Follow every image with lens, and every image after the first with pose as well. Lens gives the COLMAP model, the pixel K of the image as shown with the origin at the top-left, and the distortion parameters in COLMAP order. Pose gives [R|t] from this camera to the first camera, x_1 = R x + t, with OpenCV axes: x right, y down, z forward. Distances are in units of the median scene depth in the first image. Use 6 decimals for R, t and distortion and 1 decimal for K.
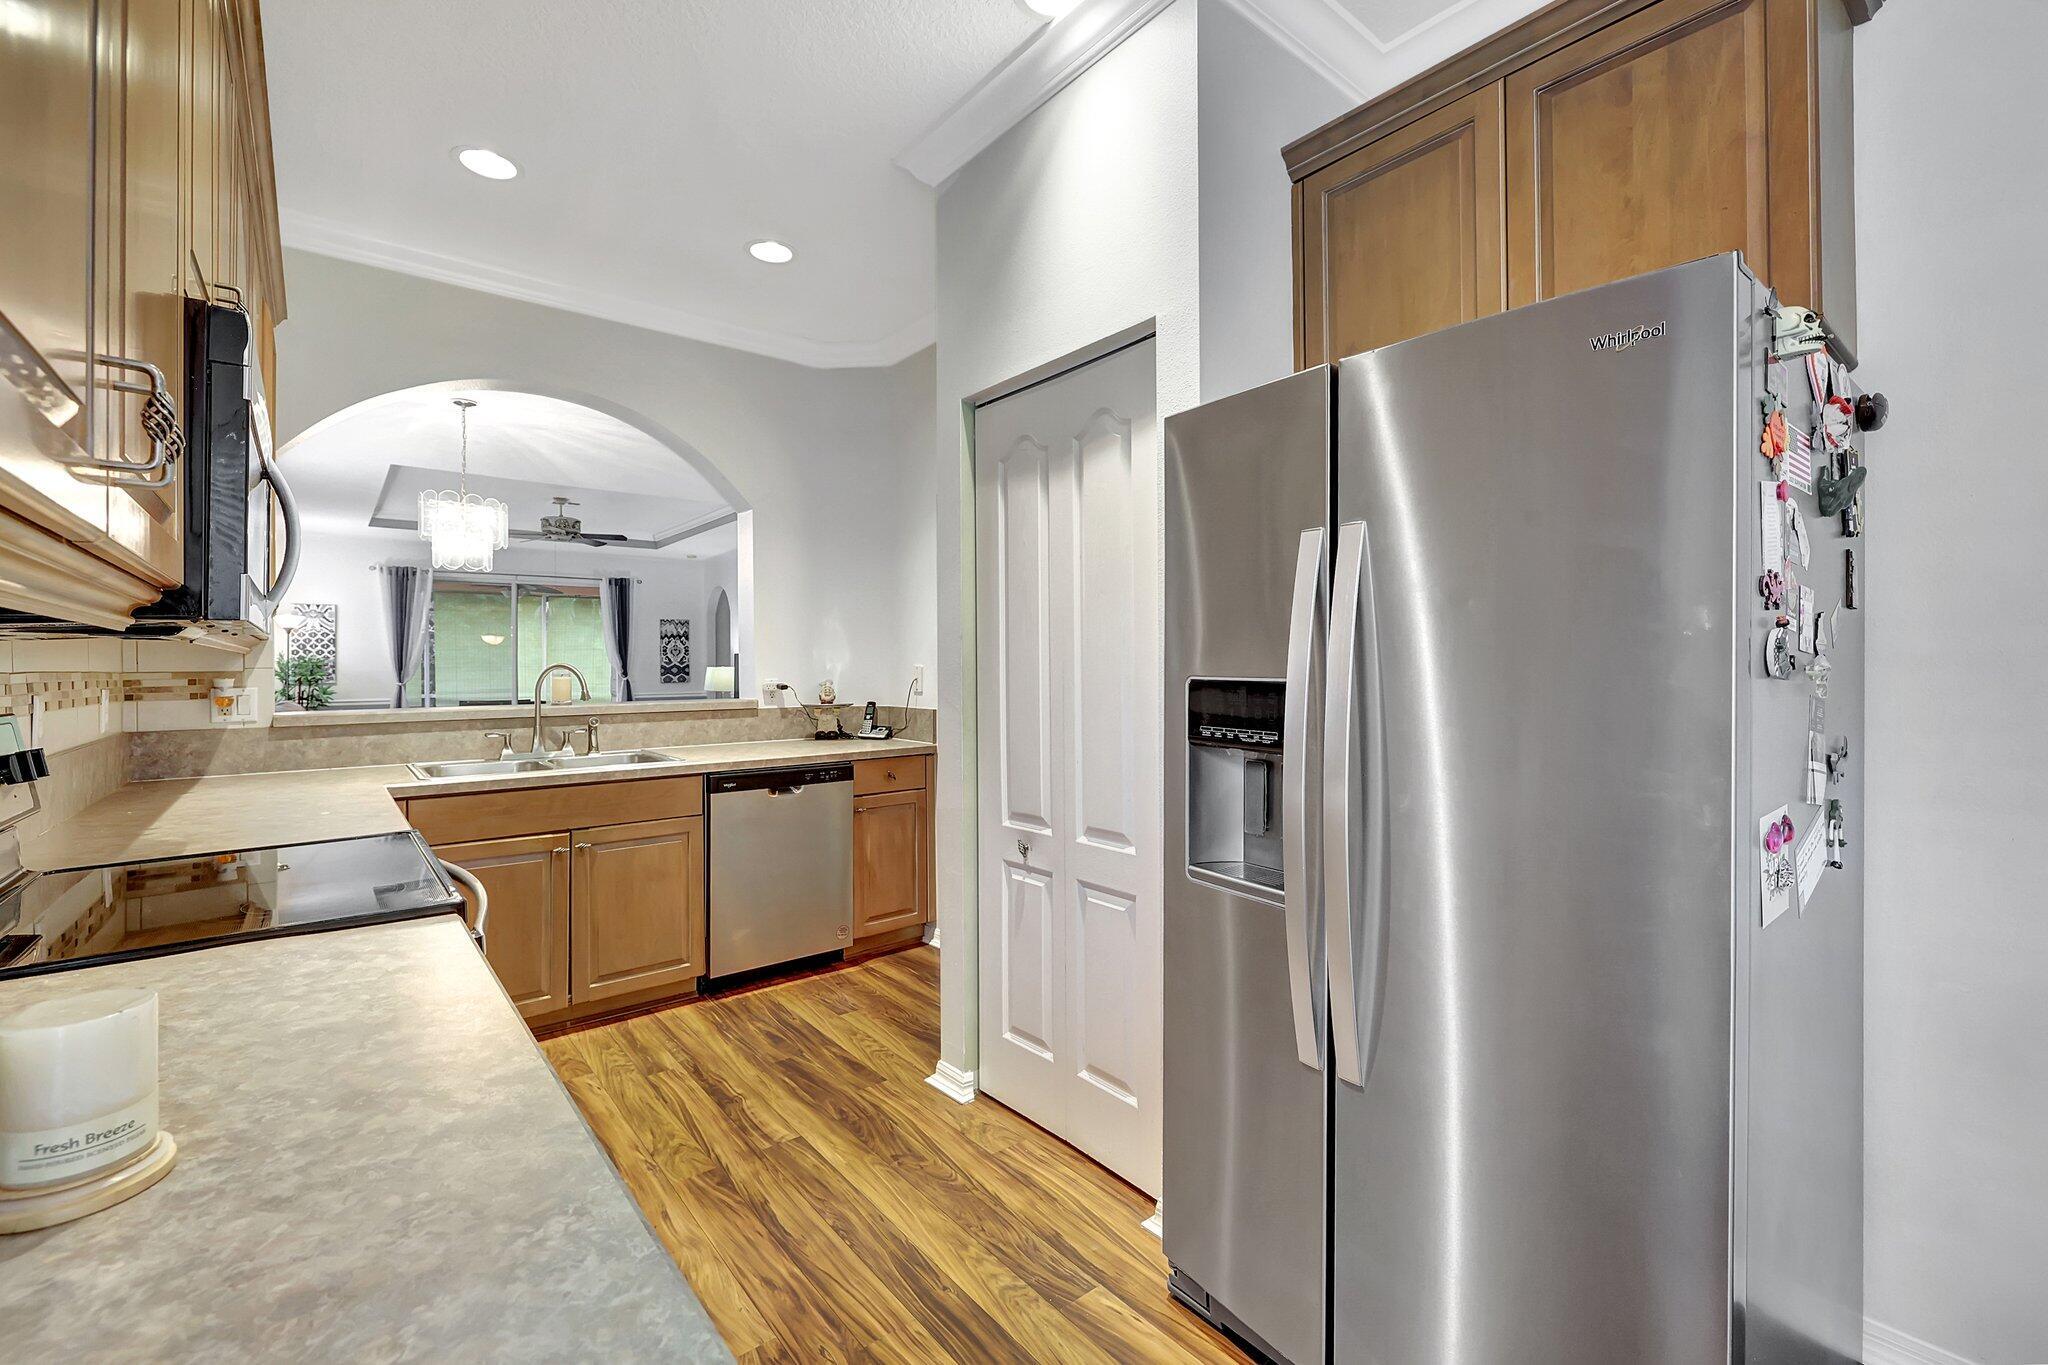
lens RADIAL K [[863.7, 0, 1017.9], [0, 863.7, 666.3], [0, 0, 1]] dist [-0.000943, -0.000246]
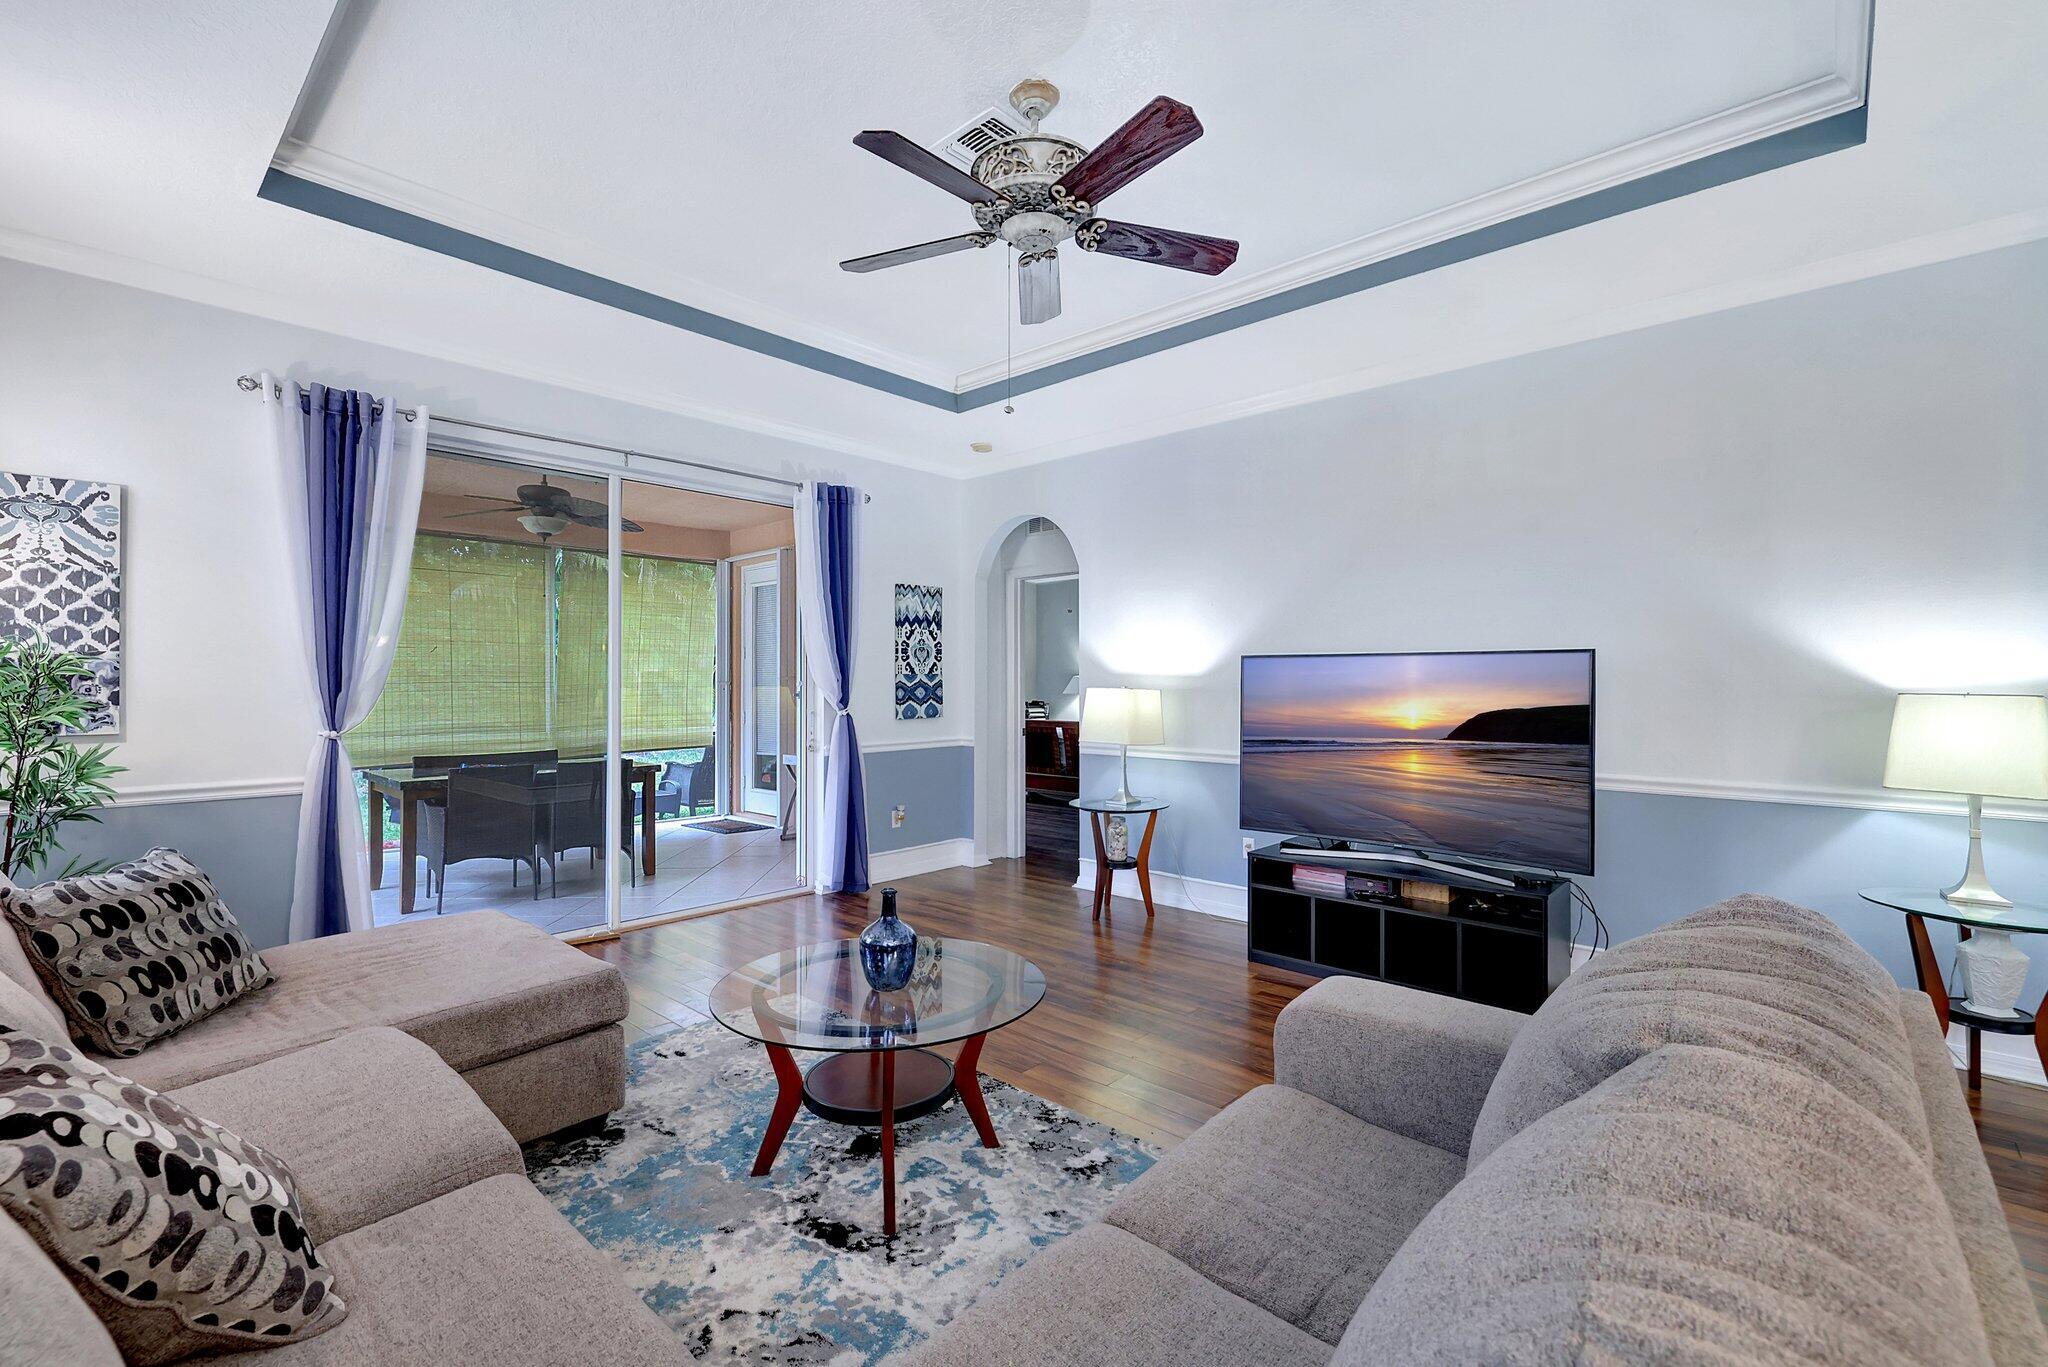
lens RADIAL K [[881.3, 0, 1014.7], [0, 881.3, 681.2], [0, 0, 1]] dist [0.001797, -0.000181]
pose [[0.990337, 0.002811, 0.138656, -0.495708], [-0.002009, 0.999980, -0.005927, 0.001399], [-0.138670, 0.005591, 0.990323, 0.615248]]
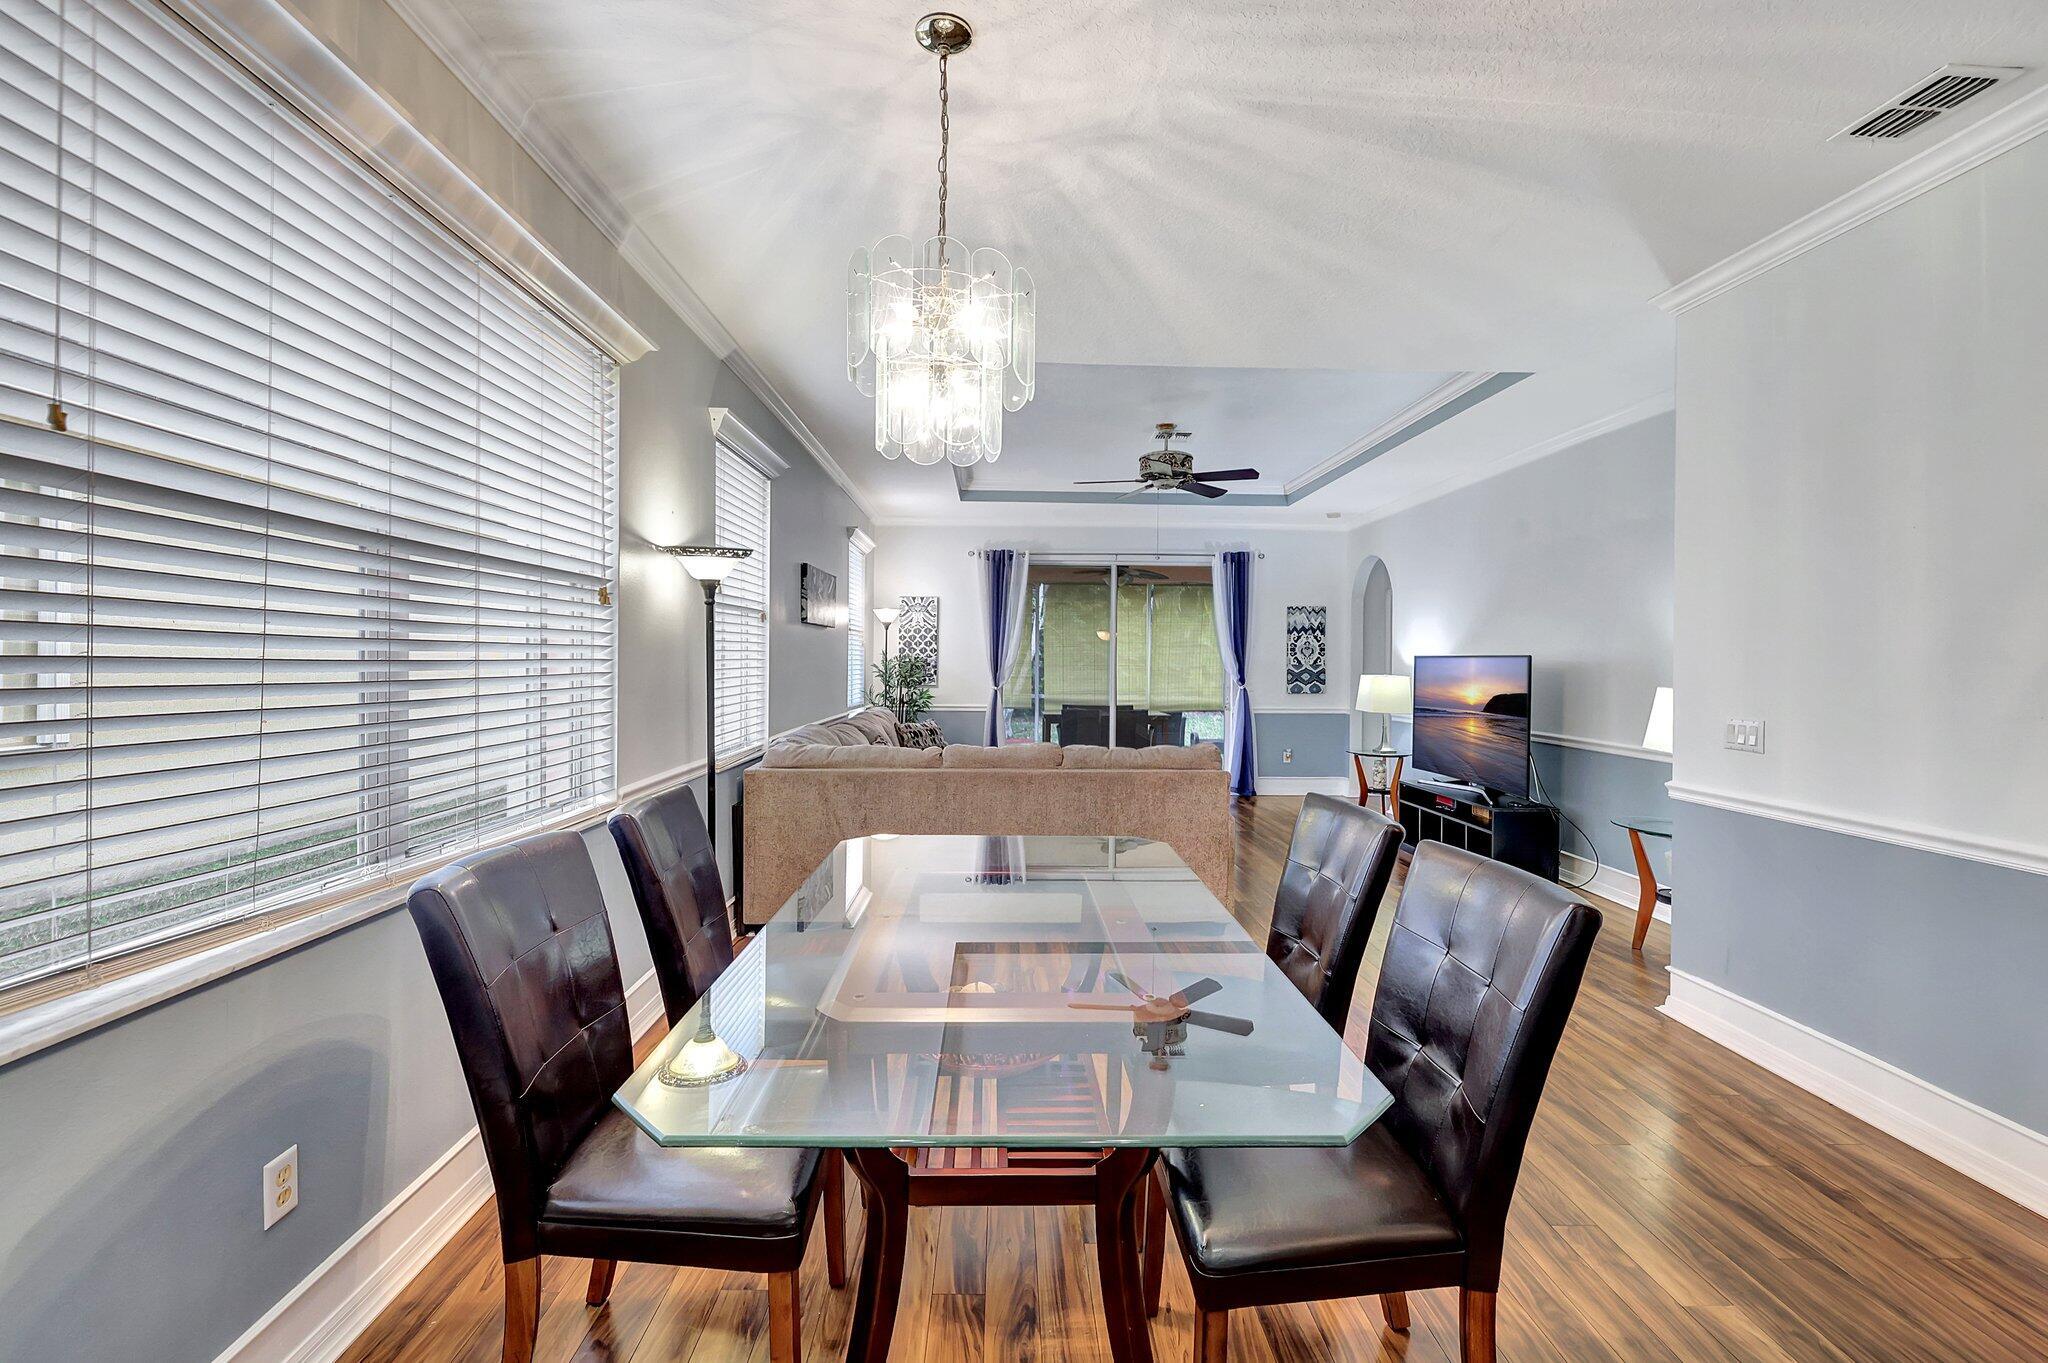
lens RADIAL K [[863.7, 0, 1017.9], [0, 863.7, 665.3], [0, 0, 1]] dist [-0.000943, -0.000246]
pose [[0.790998, 0.012371, -0.611694, -0.174928], [-0.013091, 0.999909, 0.003294, -0.004891], [0.611679, 0.005402, 0.791087, 0.336328]]
